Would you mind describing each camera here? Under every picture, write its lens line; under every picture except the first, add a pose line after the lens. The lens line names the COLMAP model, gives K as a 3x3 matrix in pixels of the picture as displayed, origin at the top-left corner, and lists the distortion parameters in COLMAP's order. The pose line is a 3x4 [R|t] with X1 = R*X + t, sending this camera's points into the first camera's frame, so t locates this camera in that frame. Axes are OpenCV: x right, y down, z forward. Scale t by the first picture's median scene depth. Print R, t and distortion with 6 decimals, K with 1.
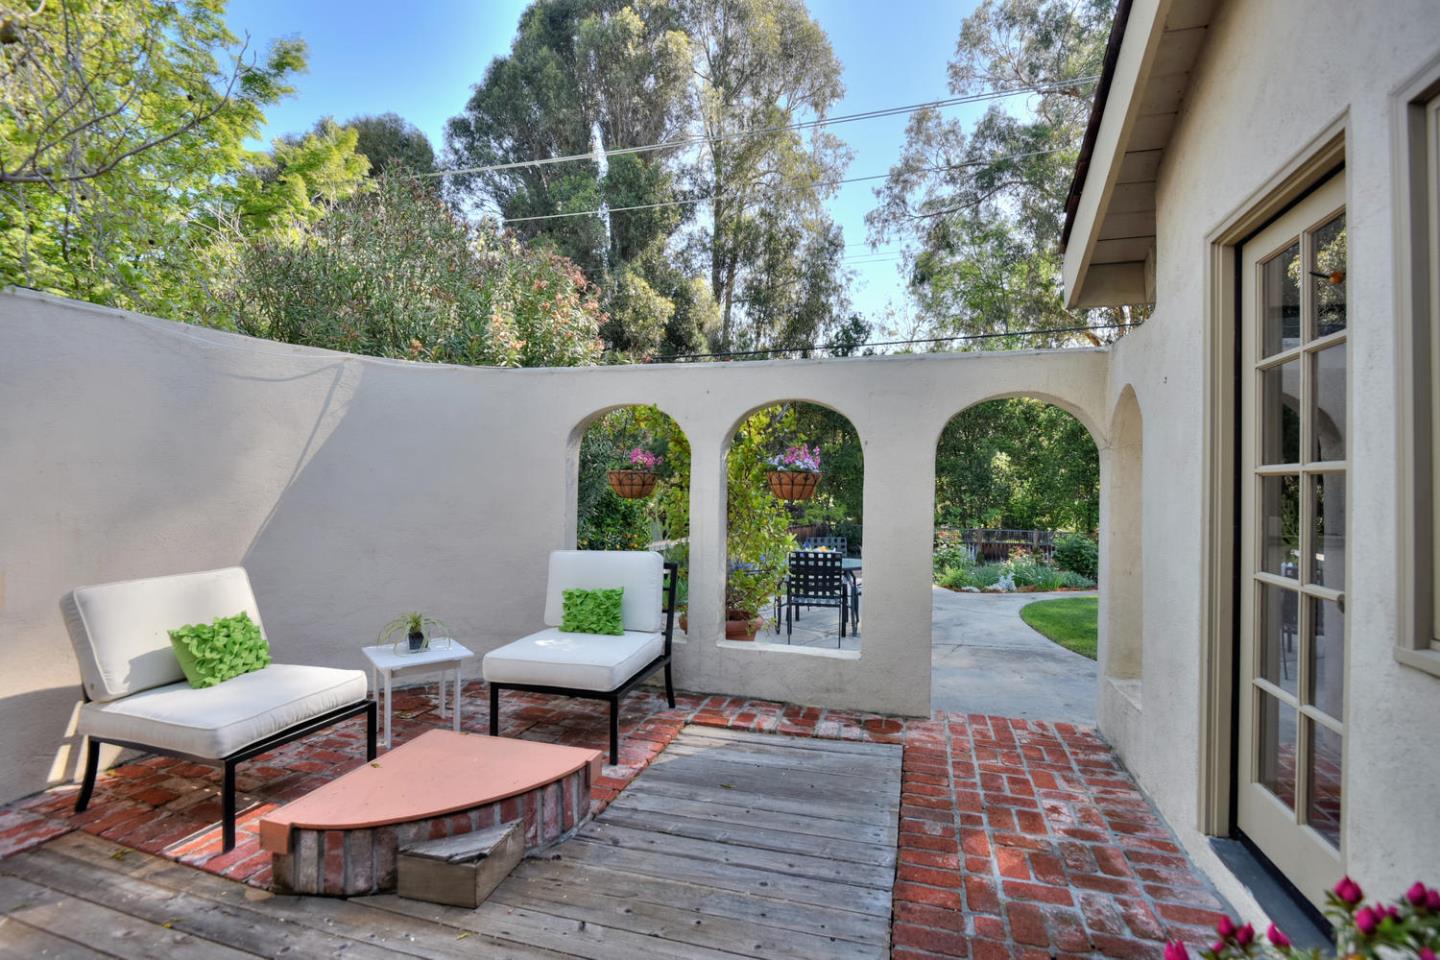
lens RADIAL K [[663.9, 0, 717.3], [0, 663.9, 487.2], [0, 0, 1]] dist [-0.004529, -0.000587]
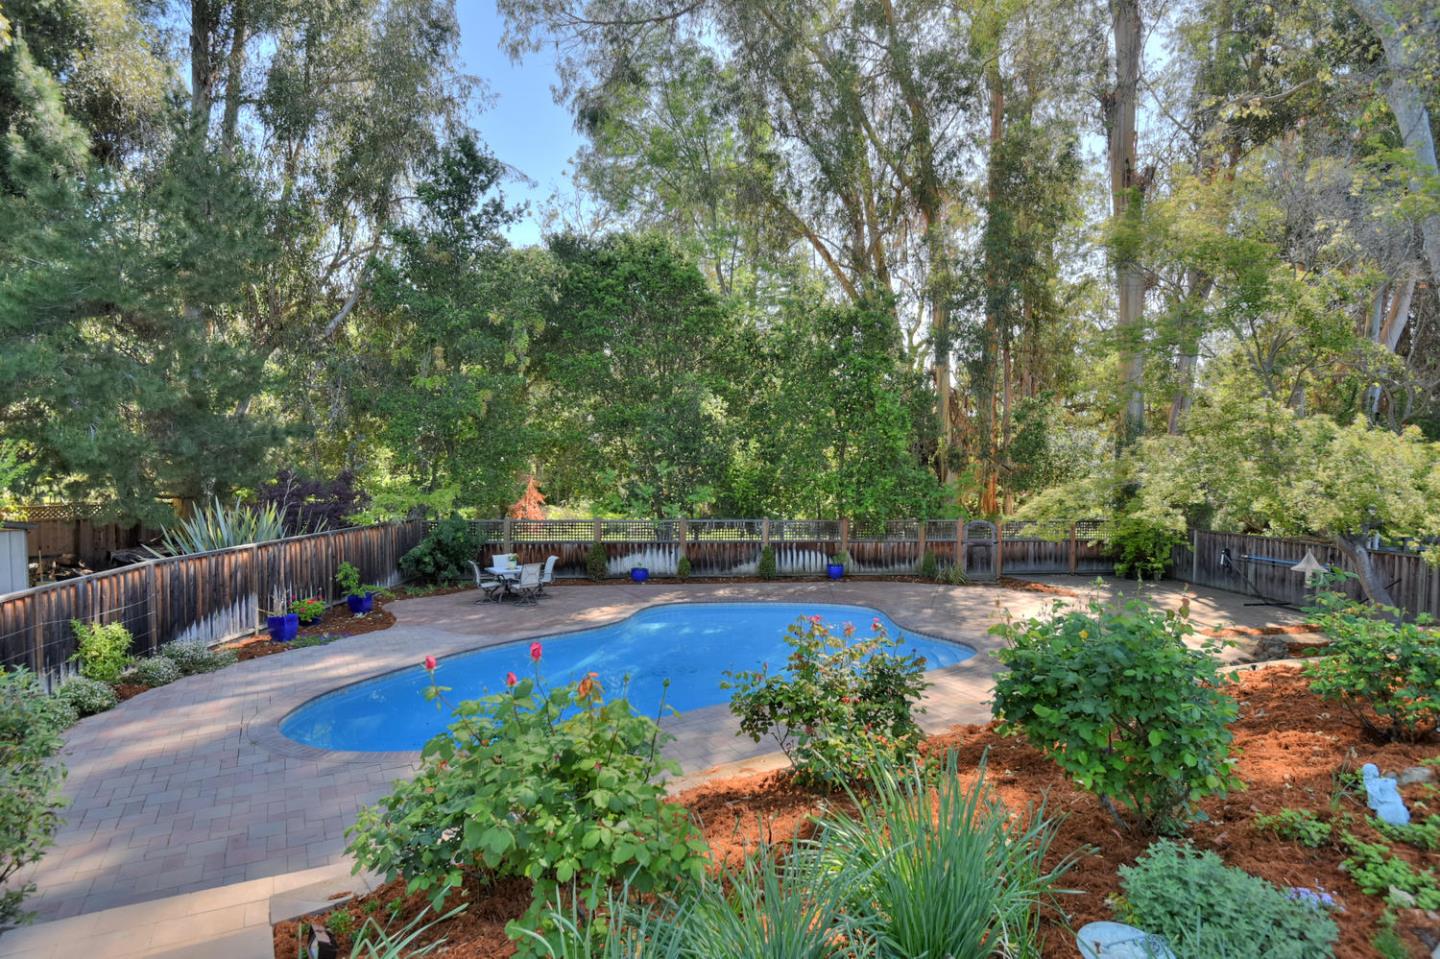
lens RADIAL K [[663.9, 0, 719.1], [0, 663.9, 475.5], [0, 0, 1]] dist [-0.004529, -0.000587]
pose [[0.905542, -0.016073, 0.423953, 0.158016], [0.008230, 0.999760, 0.020324, 0.009785], [-0.424177, -0.014916, 0.905456, 0.409380]]
